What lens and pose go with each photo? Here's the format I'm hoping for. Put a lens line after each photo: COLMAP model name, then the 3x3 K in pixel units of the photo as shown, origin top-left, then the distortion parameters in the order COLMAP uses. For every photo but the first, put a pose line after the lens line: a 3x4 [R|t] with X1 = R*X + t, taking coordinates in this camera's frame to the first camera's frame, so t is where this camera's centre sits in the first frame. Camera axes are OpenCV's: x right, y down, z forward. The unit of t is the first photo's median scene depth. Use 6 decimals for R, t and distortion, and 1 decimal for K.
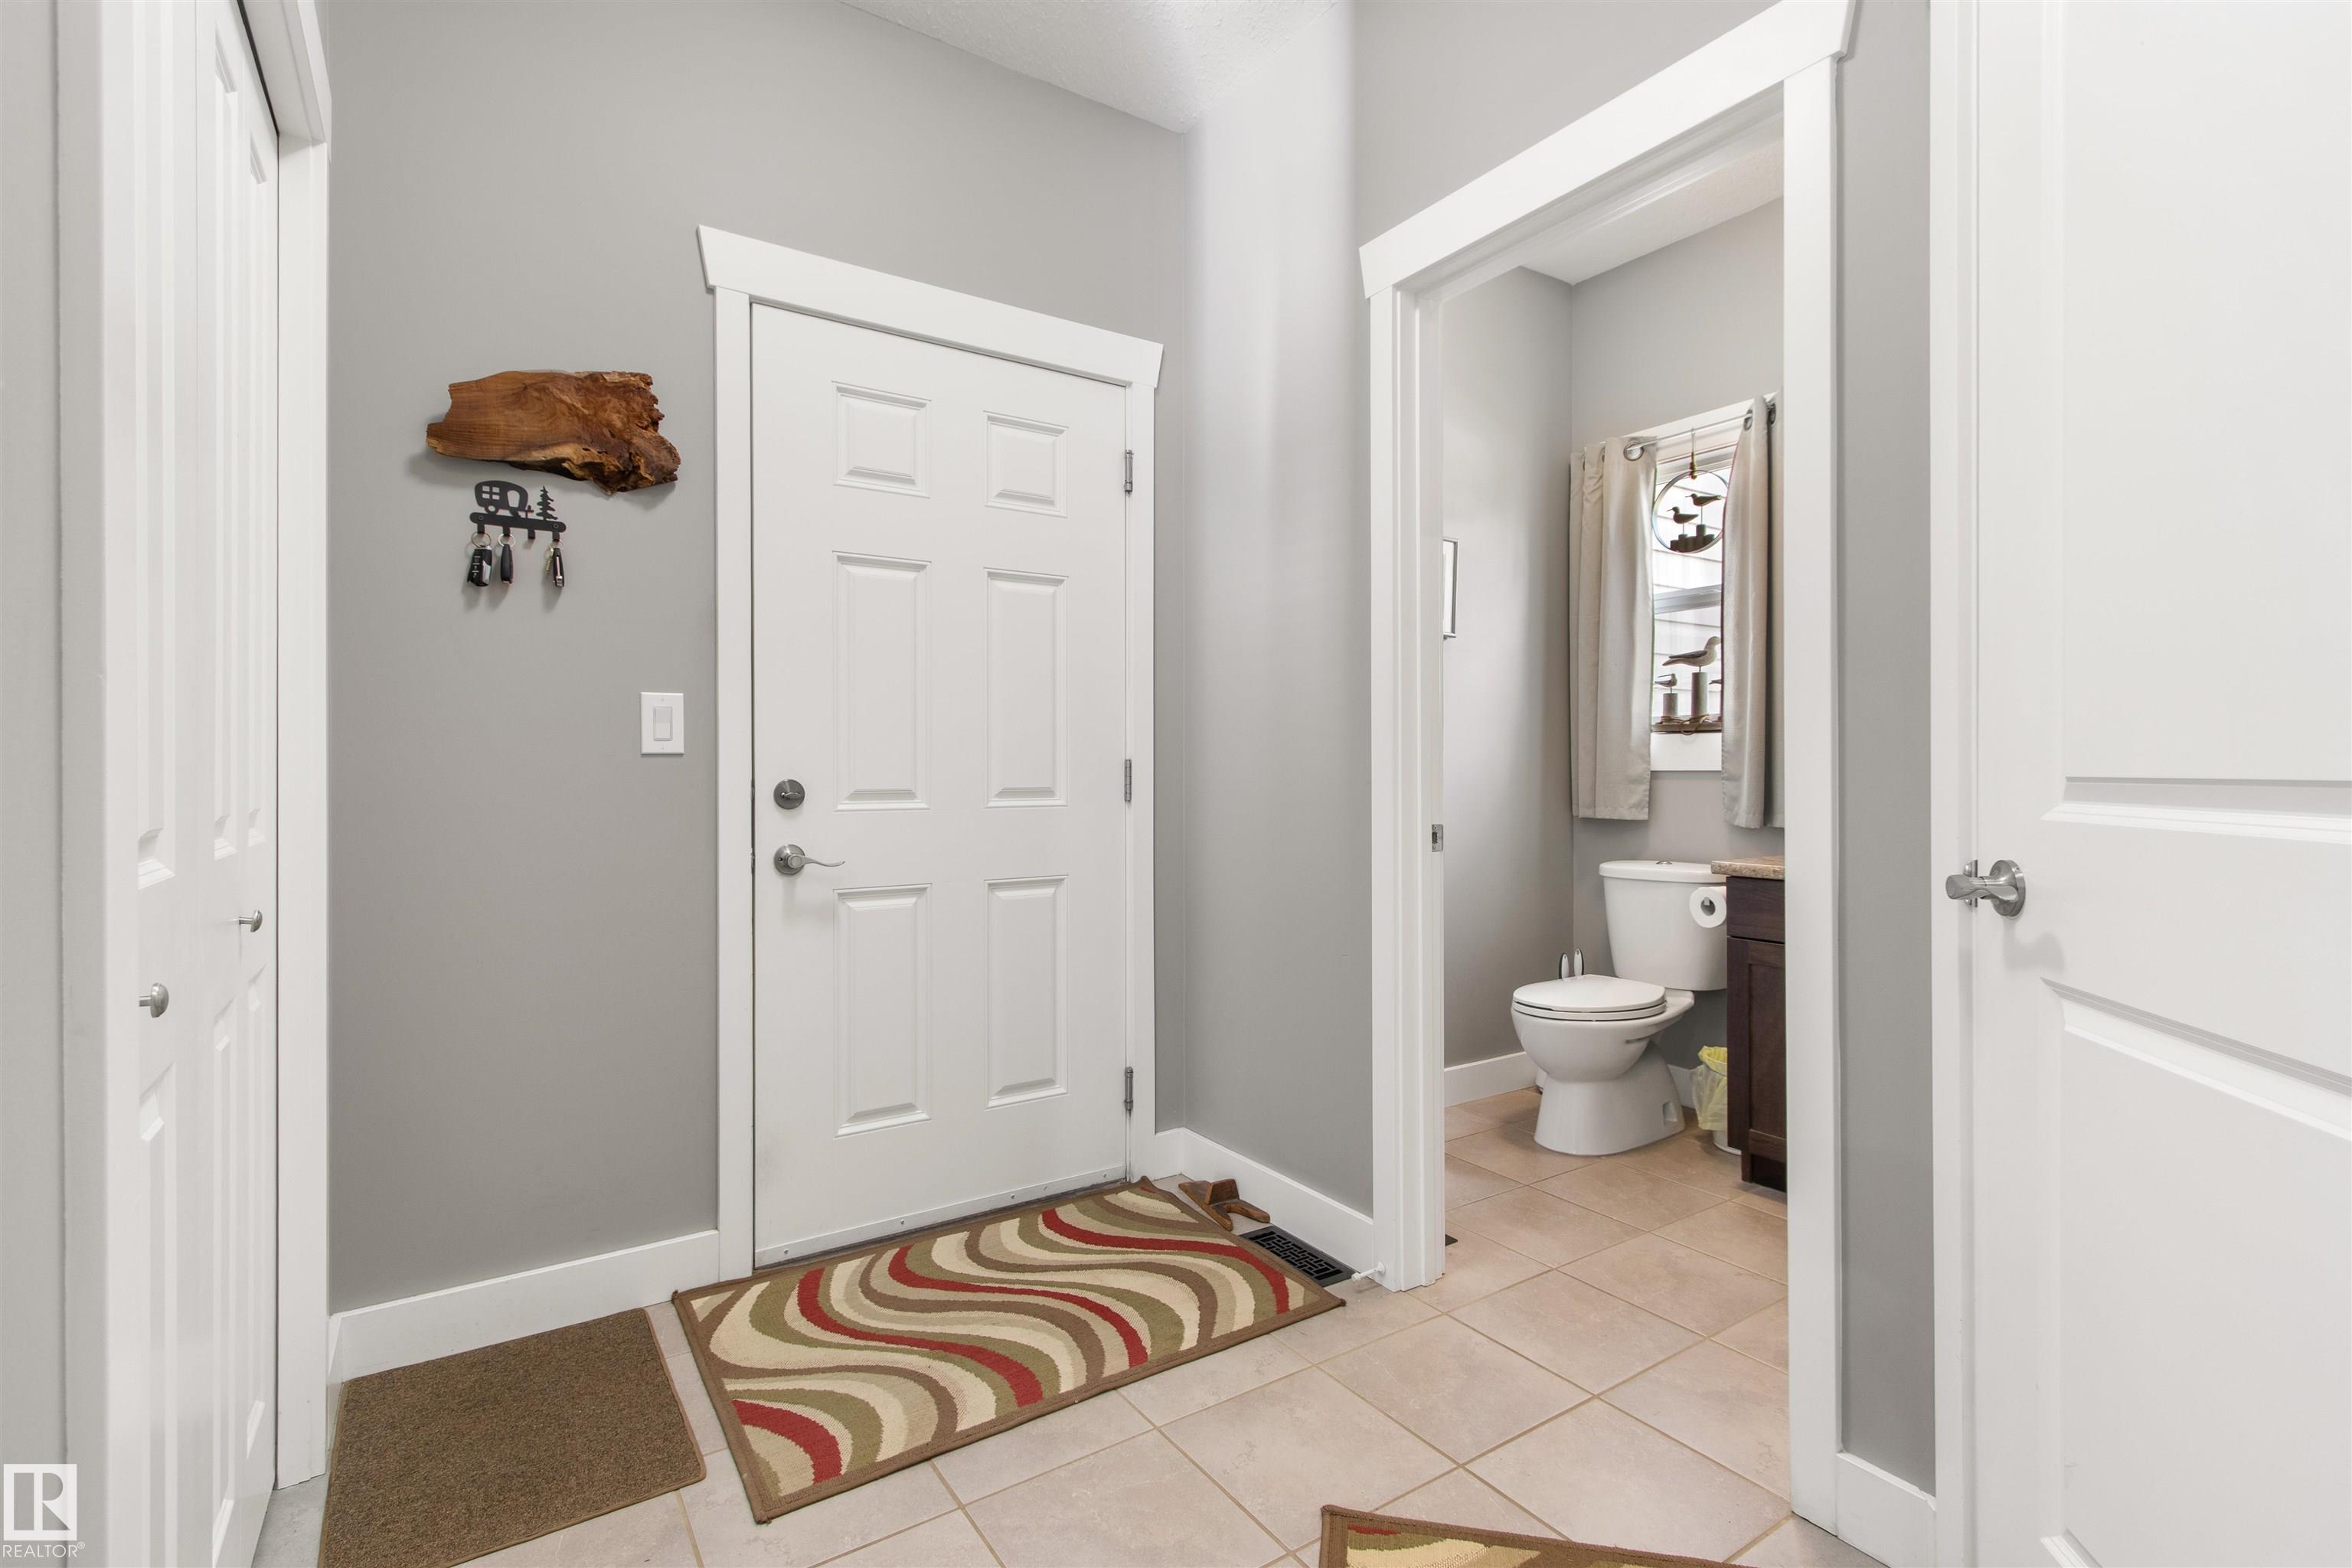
lens RADIAL K [[1074.8, 0, 1171.7], [0, 1074.8, 770.7], [0, 0, 1]] dist [0.008668, -0.002439]
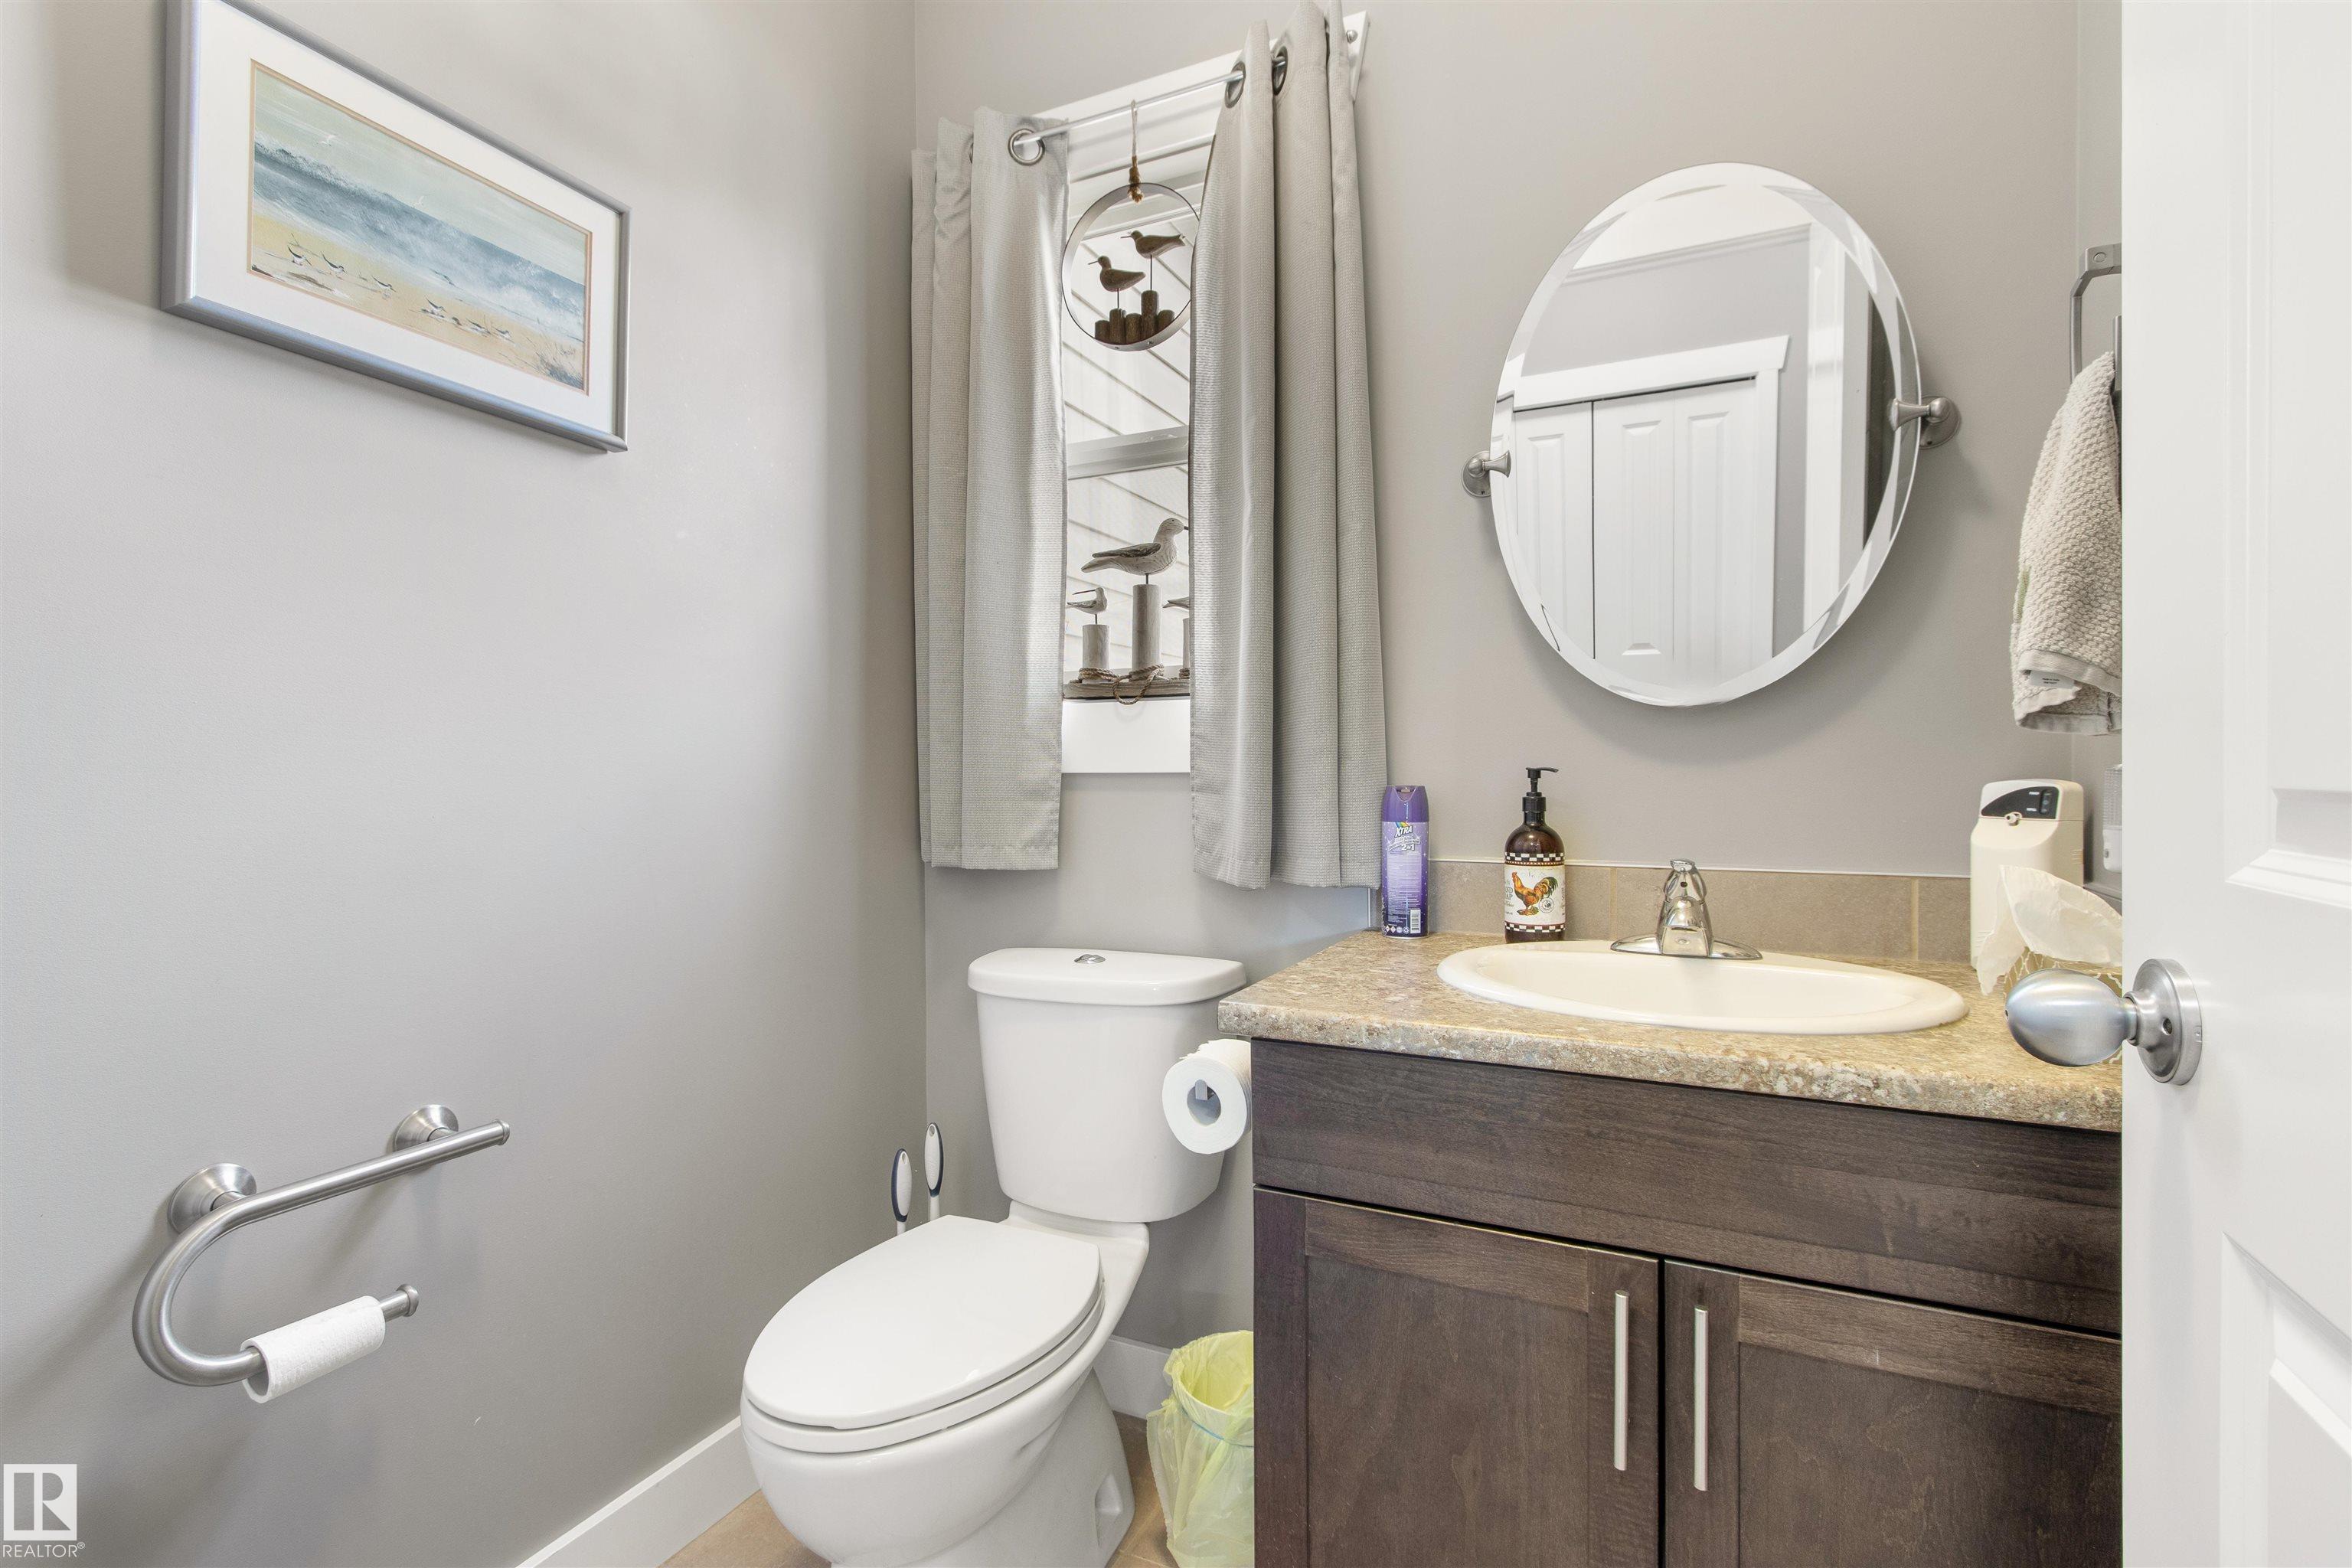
lens RADIAL K [[1074.8, 0, 1171.8], [0, 1074.8, 771.3], [0, 0, 1]] dist [0.008668, -0.002439]
pose [[0.856200, -0.004541, 0.516624, 0.228504], [0.006212, 0.999980, -0.001505, 0.000019], [-0.516607, 0.004498, 0.856211, 0.542498]]
